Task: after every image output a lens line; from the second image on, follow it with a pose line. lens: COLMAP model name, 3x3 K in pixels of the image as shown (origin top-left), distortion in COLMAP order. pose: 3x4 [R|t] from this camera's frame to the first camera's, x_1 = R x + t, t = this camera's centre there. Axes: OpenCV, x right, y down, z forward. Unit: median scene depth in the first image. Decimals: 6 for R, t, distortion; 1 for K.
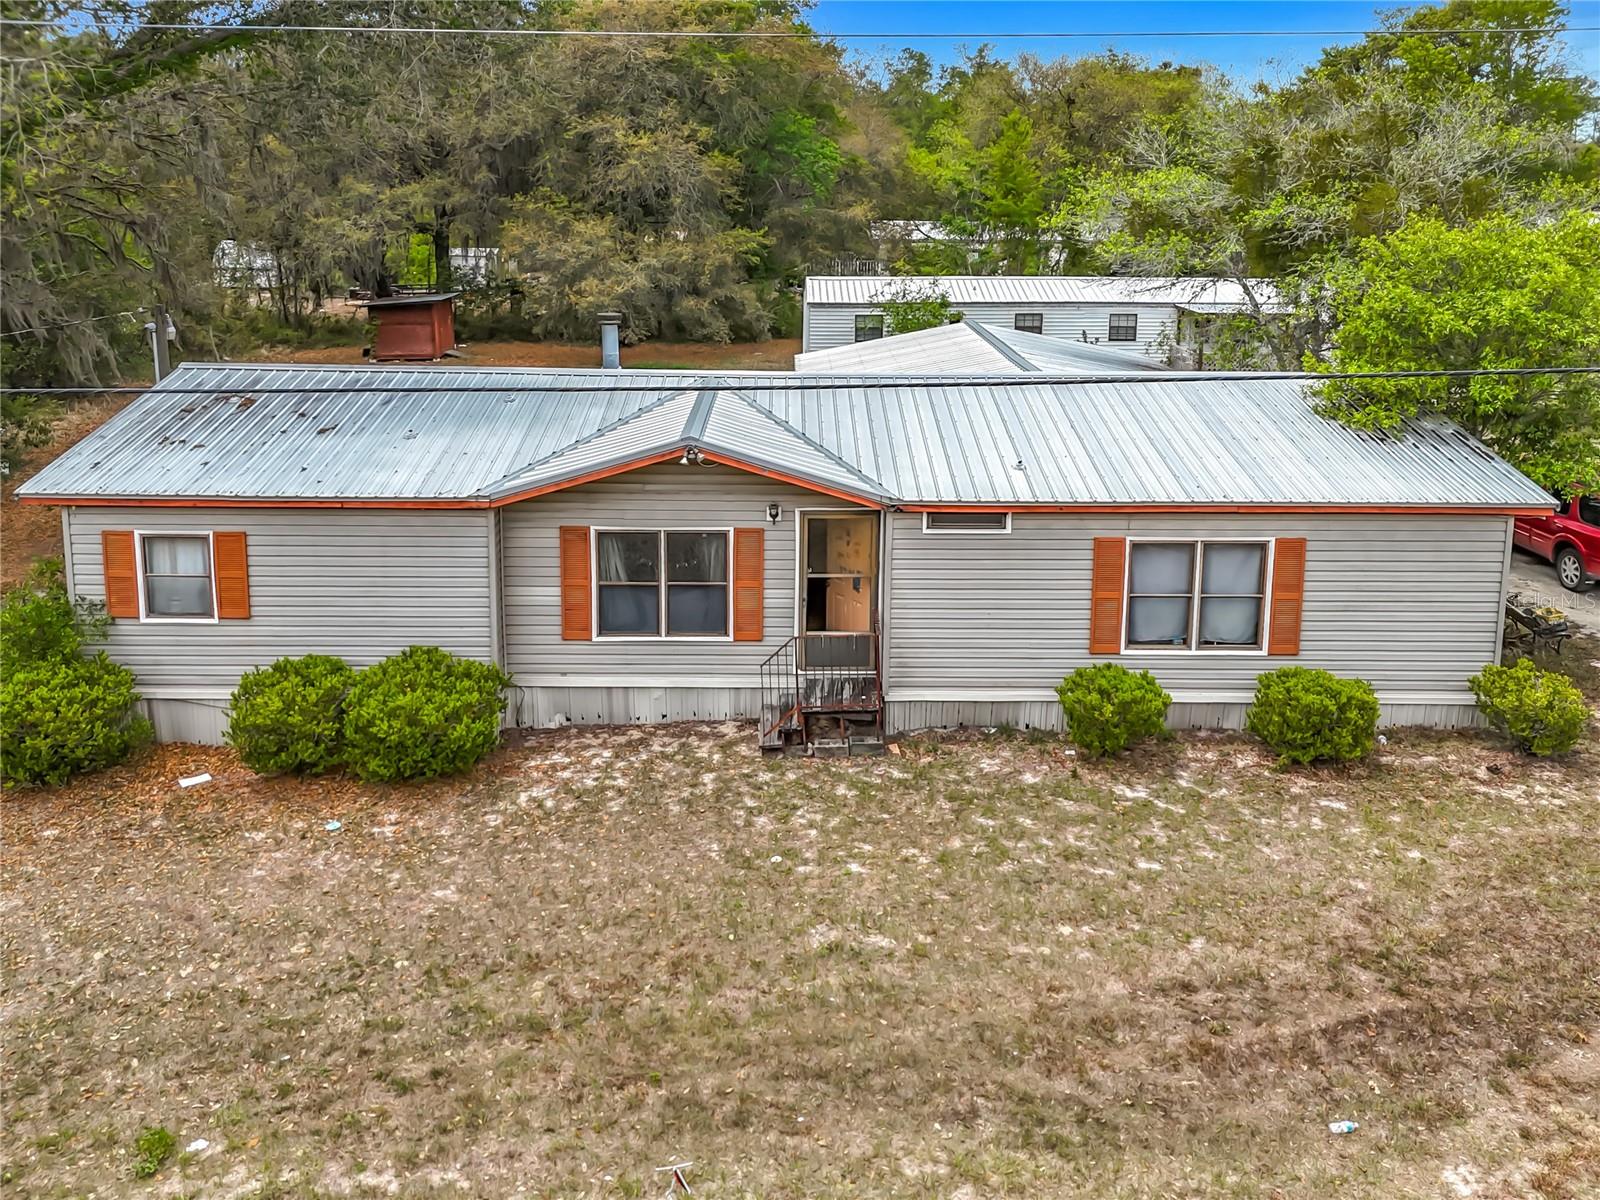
lens RADIAL K [[1256.9, 0, 789.4], [0, 1256.9, 524.3], [0, 0, 1]] dist [0.024588, -0.009049]
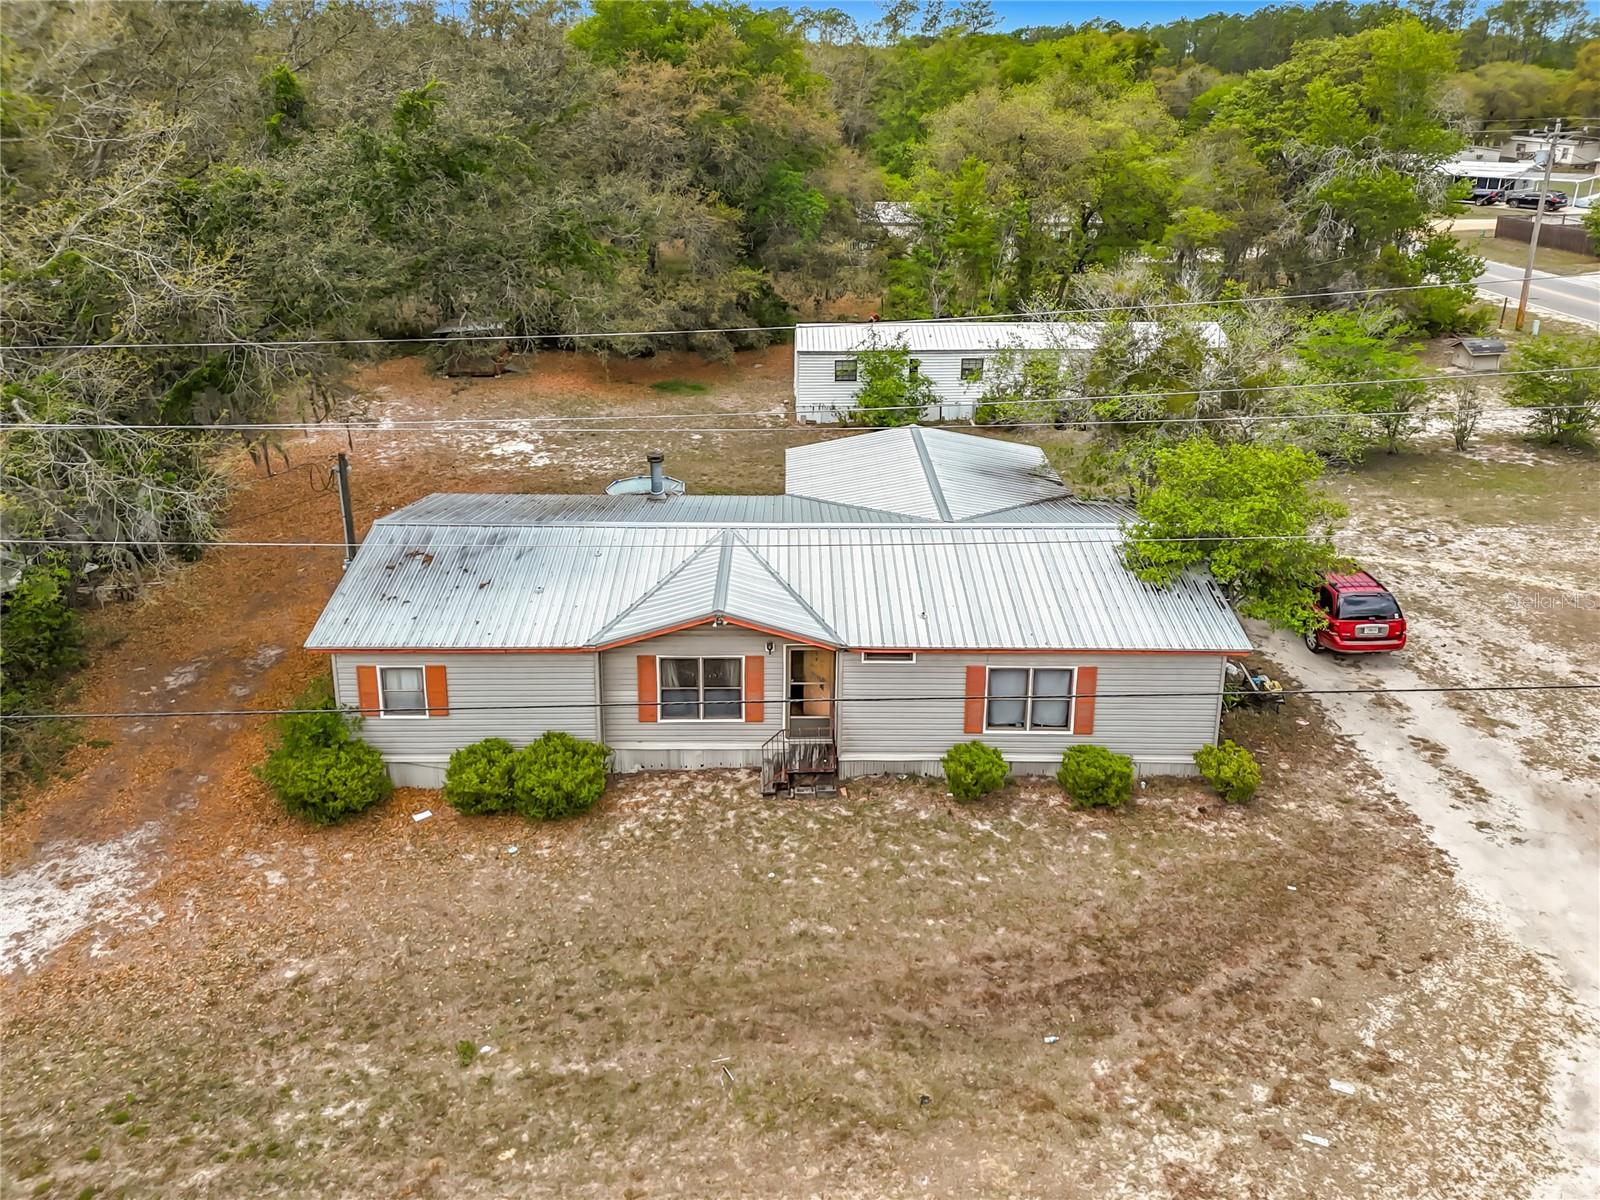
lens RADIAL K [[1143.5, 0, 786.1], [0, 1143.5, 555.7], [0, 0, 1]] dist [0.075135, -0.037862]
pose [[0.999998, -0.001622, -0.001359, 0.011342], [0.001787, 0.991296, 0.131642, -0.338637], [0.001133, -0.131644, 0.991296, -0.465344]]
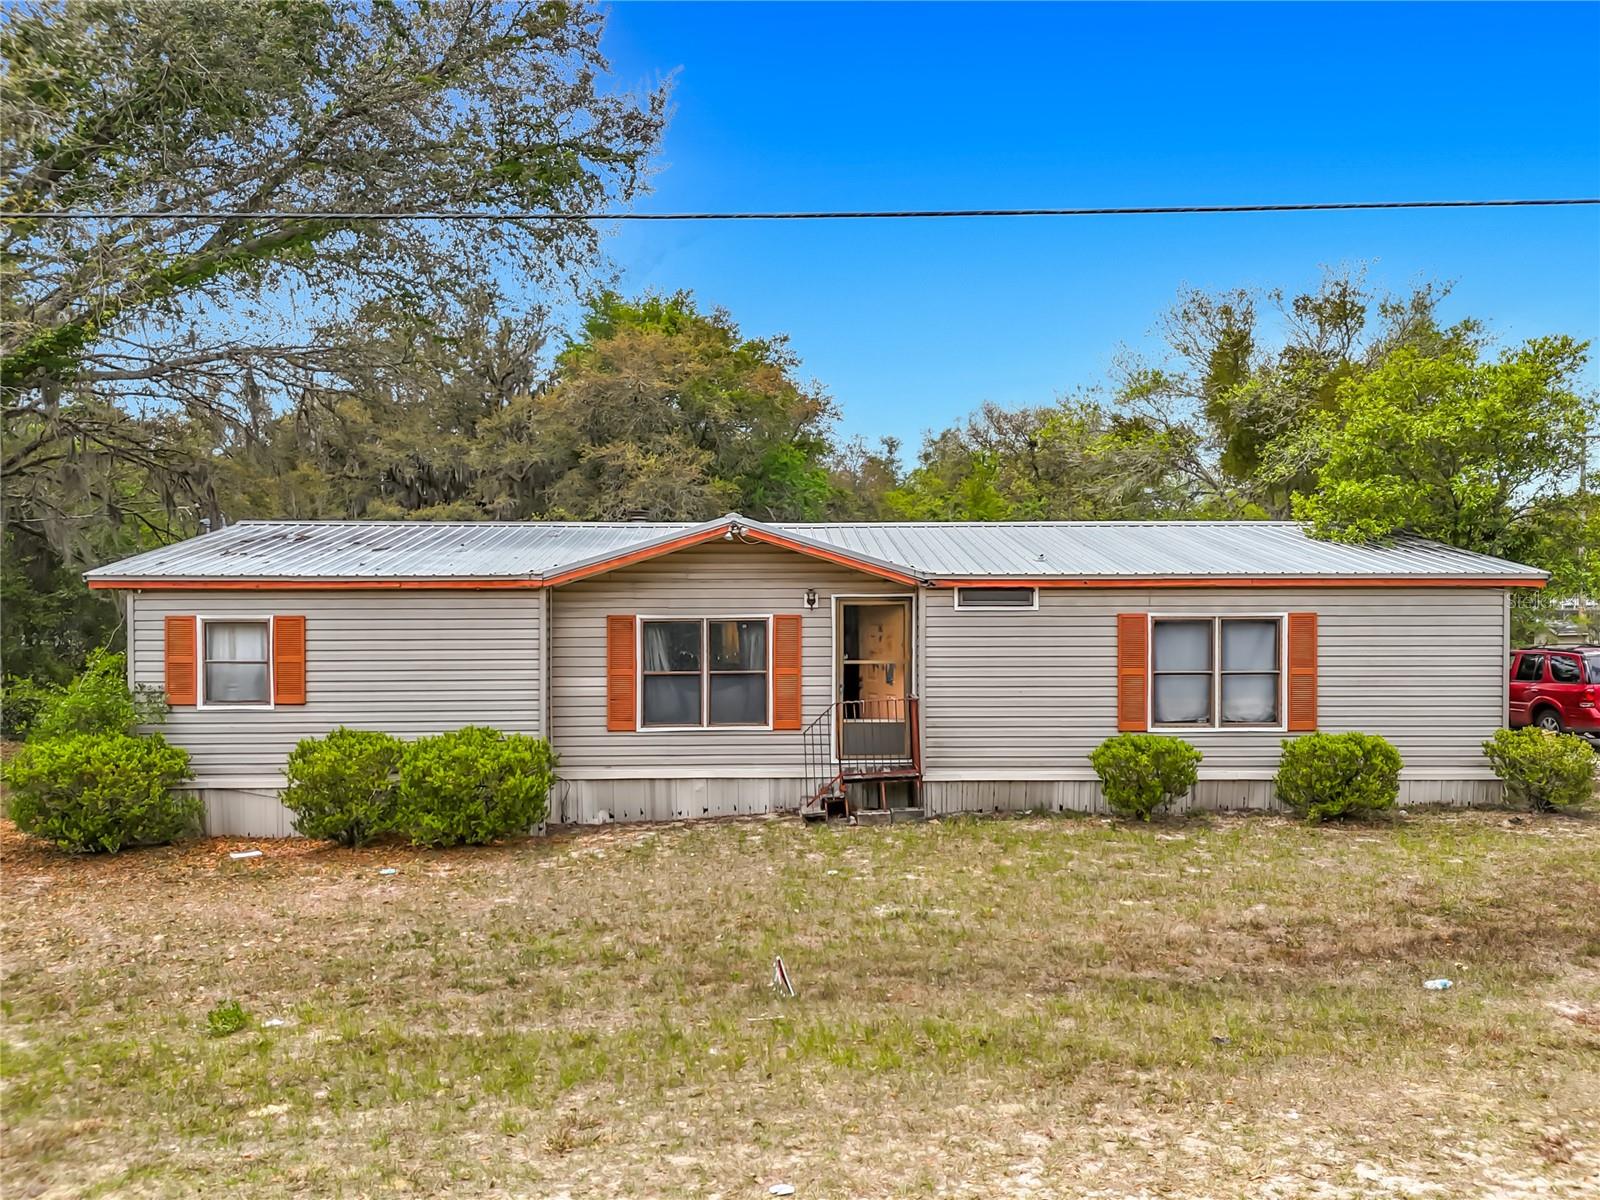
lens RADIAL K [[1190.7, 0, 792.3], [0, 1190.7, 743.0], [0, 0, 1]] dist [0.029290, -0.026562]
pose [[0.999676, -0.014490, 0.020918, -0.053604], [0.017347, 0.989481, -0.143619, 0.263488], [-0.018617, 0.143935, 0.989412, 0.034730]]
